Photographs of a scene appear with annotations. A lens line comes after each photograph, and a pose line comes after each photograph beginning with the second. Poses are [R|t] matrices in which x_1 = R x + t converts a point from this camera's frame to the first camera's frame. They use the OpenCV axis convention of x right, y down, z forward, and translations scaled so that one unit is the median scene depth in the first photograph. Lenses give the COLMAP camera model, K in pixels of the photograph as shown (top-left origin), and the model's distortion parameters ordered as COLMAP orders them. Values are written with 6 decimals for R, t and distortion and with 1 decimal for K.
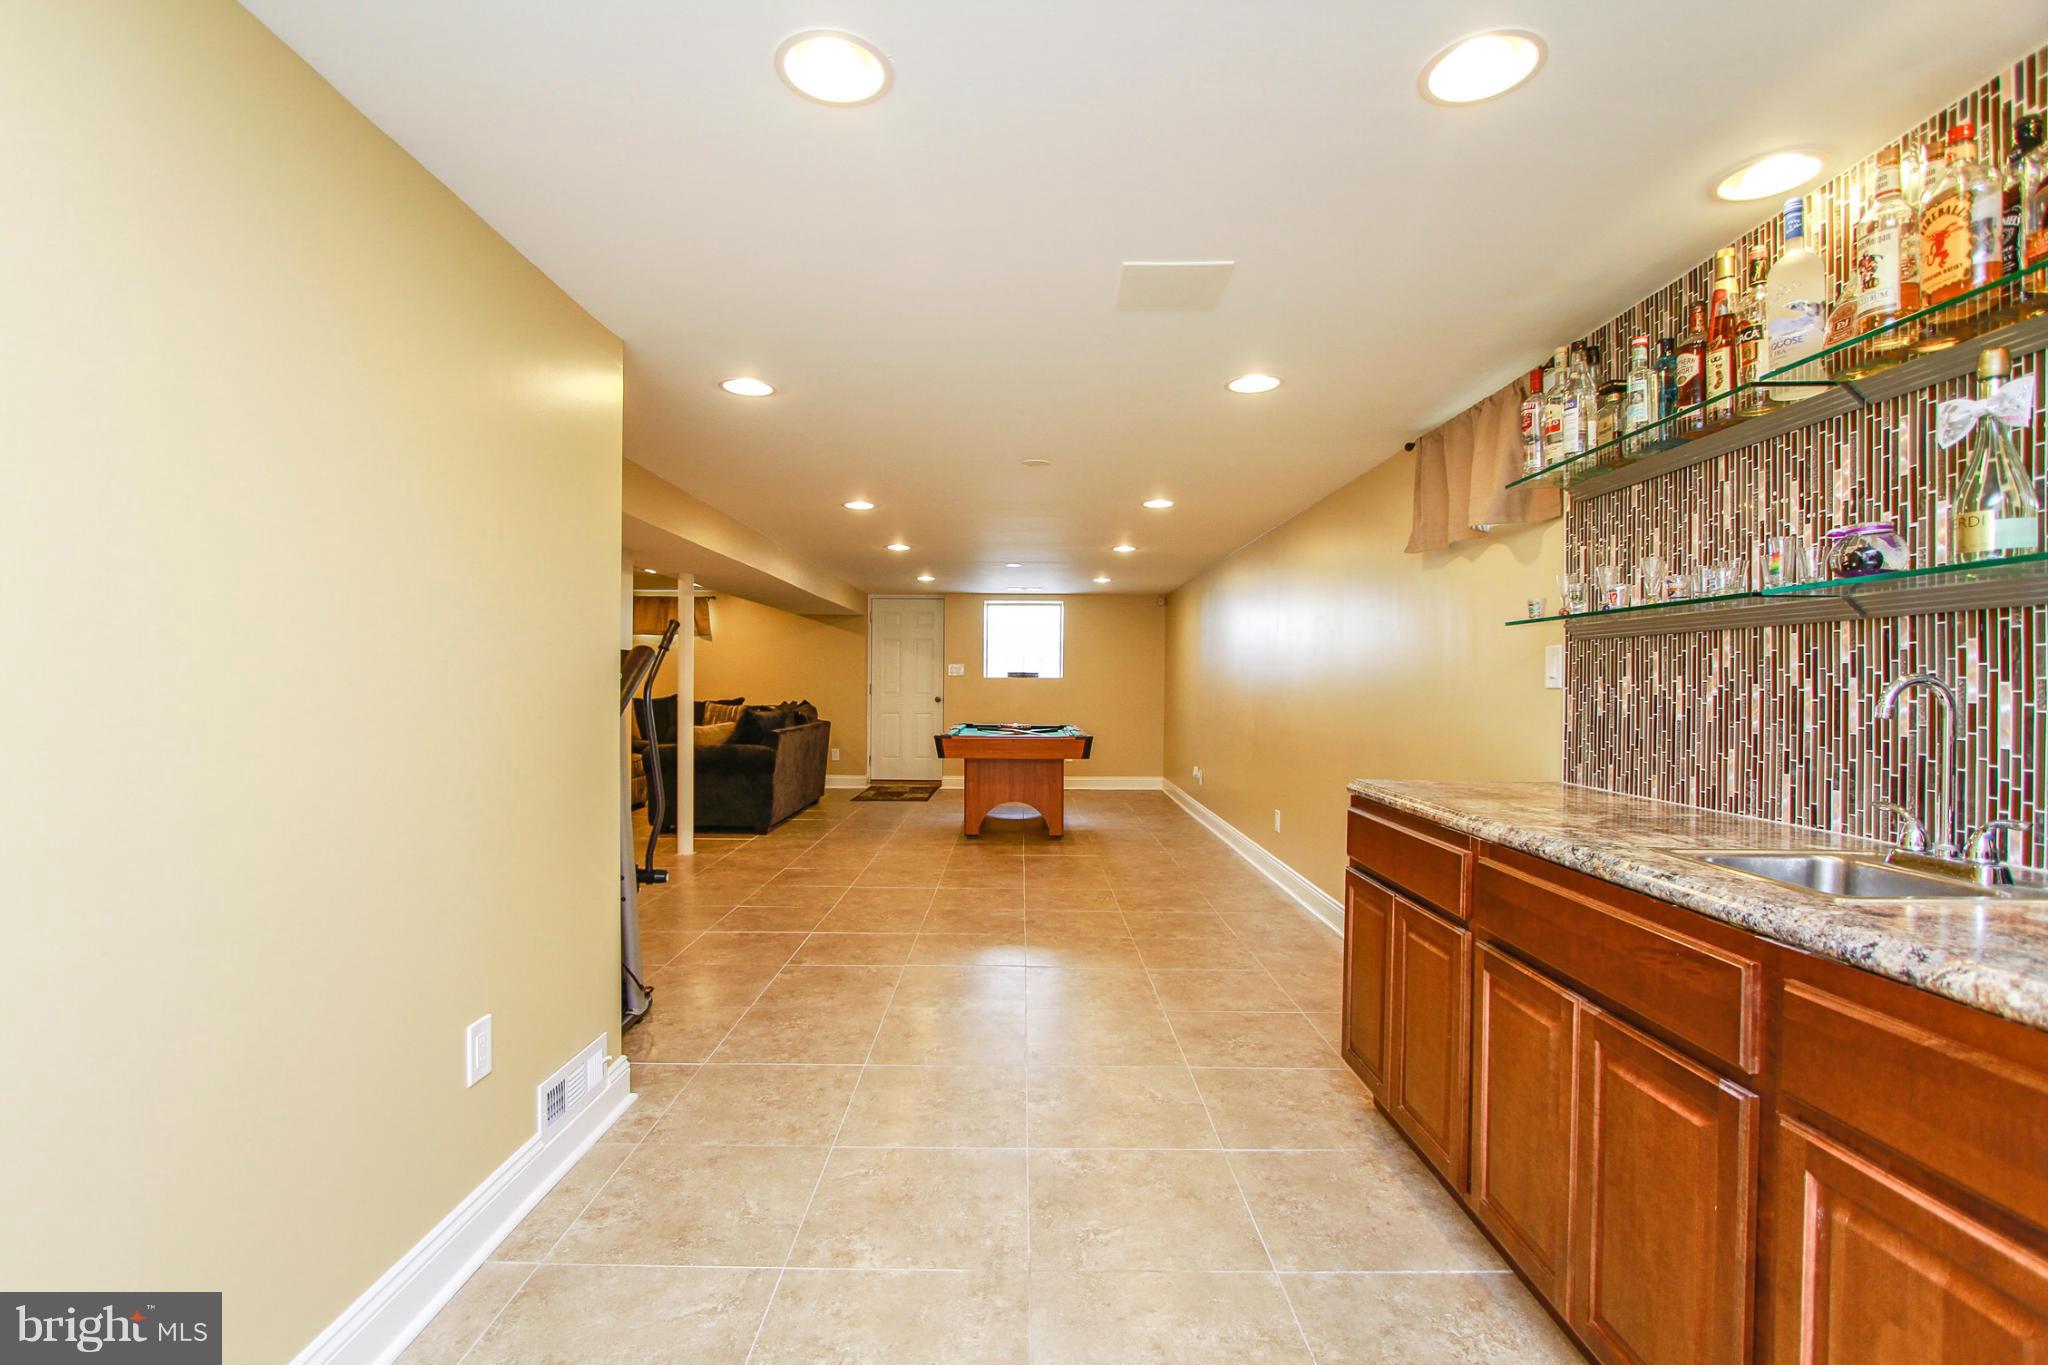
lens RADIAL K [[933.5, 0, 1016.2], [0, 933.5, 683.5], [0, 0, 1]] dist [-0.007632, 0.000057]
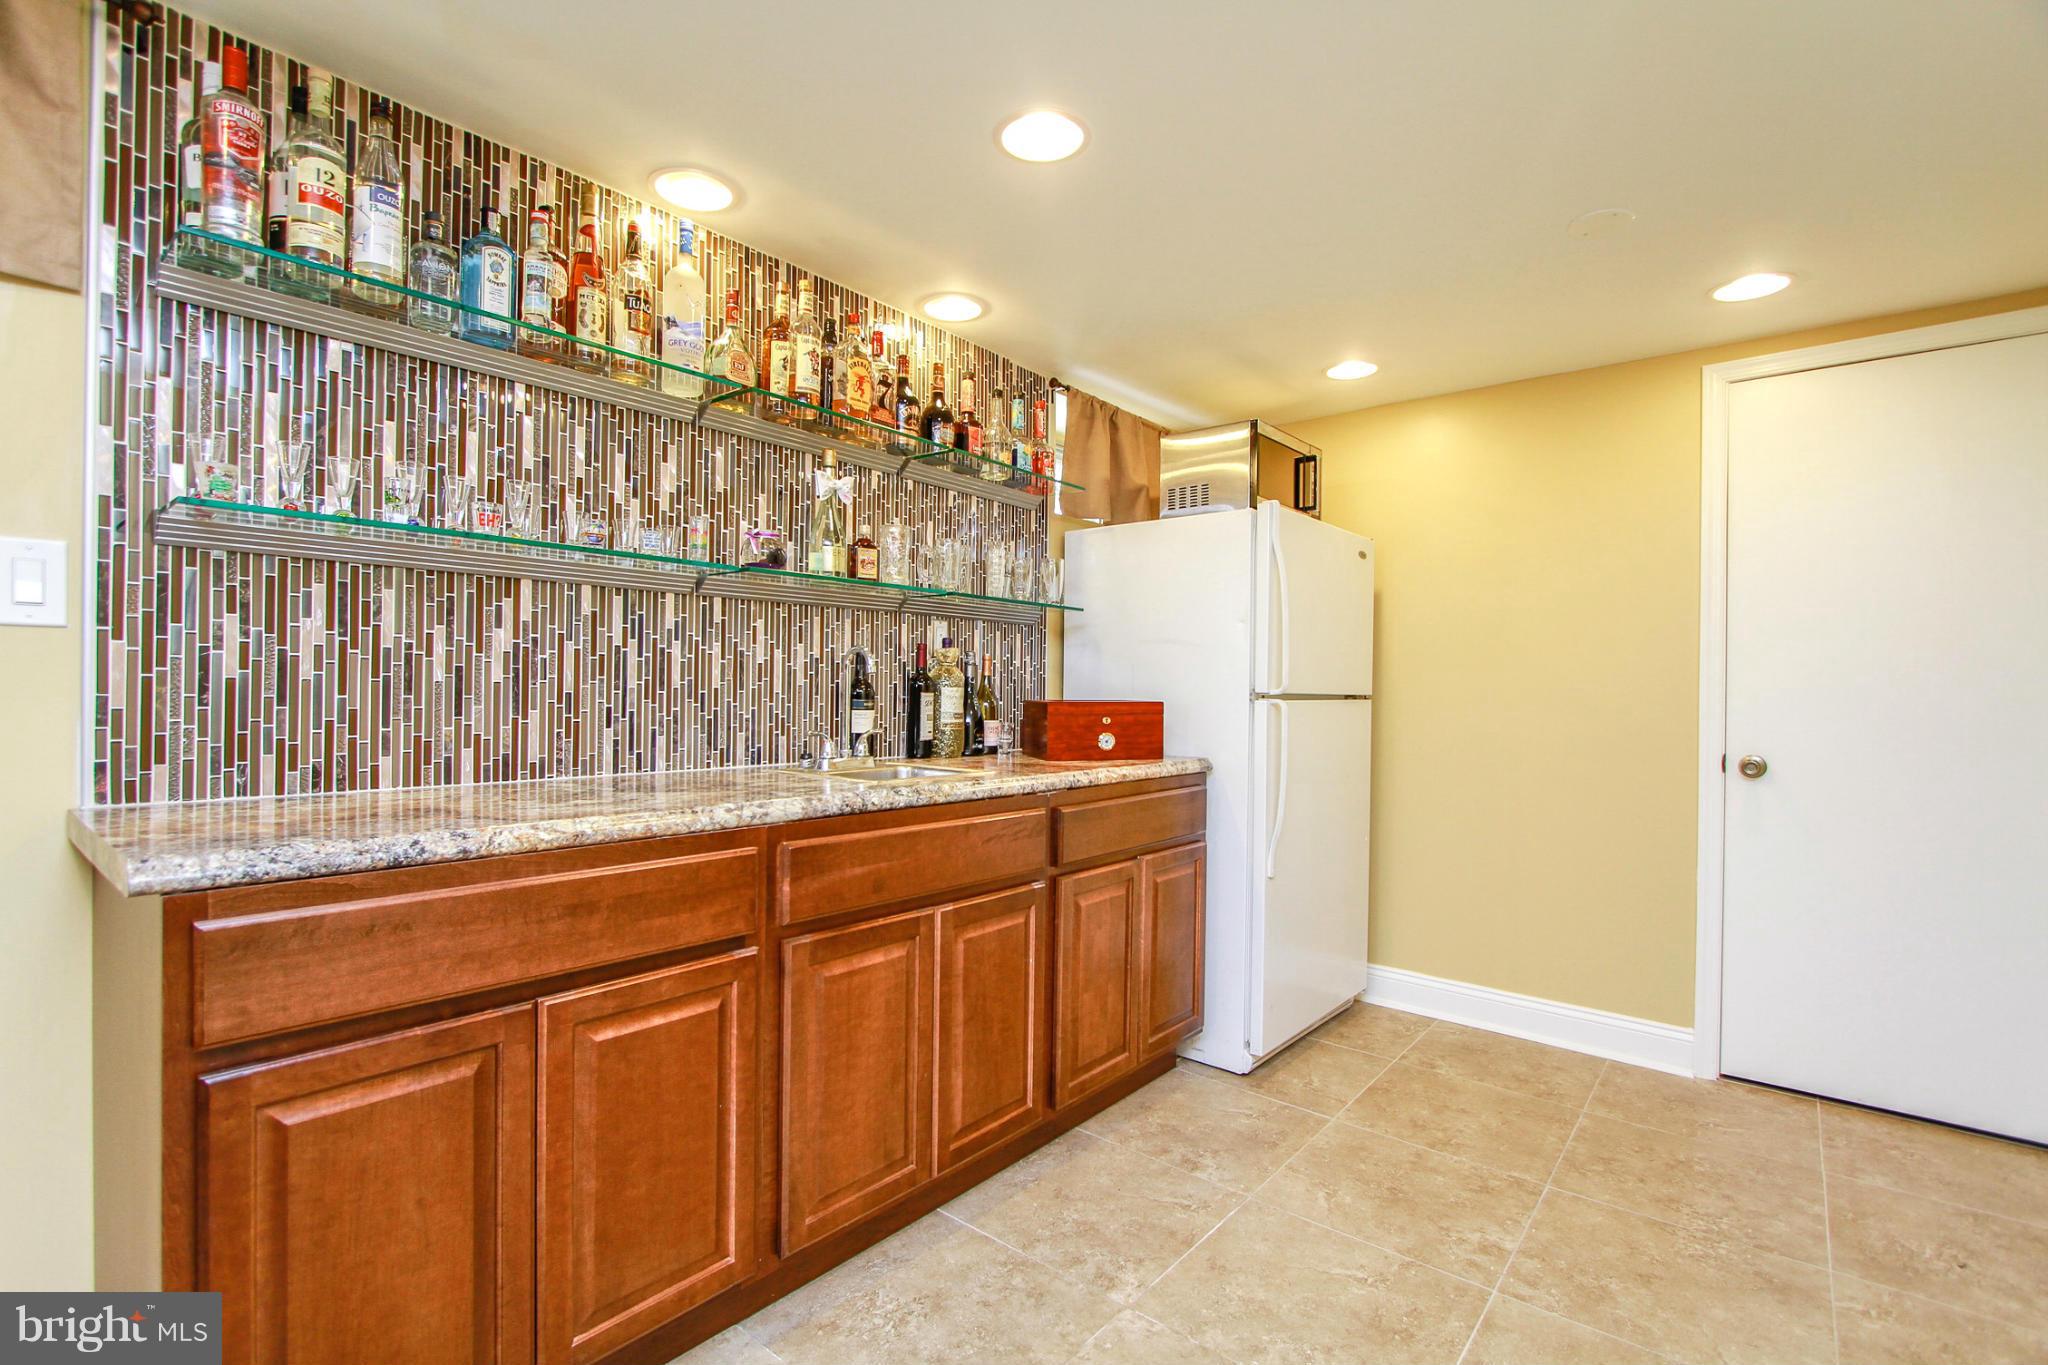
lens RADIAL K [[933.5, 0, 1005.9], [0, 933.5, 692.2], [0, 0, 1]] dist [-0.007632, 0.000057]
pose [[-0.760830, -0.006419, 0.648919, -0.203139], [-0.009635, 0.999953, -0.001405, 0.055104], [-0.648880, -0.007321, -0.760856, 1.554183]]
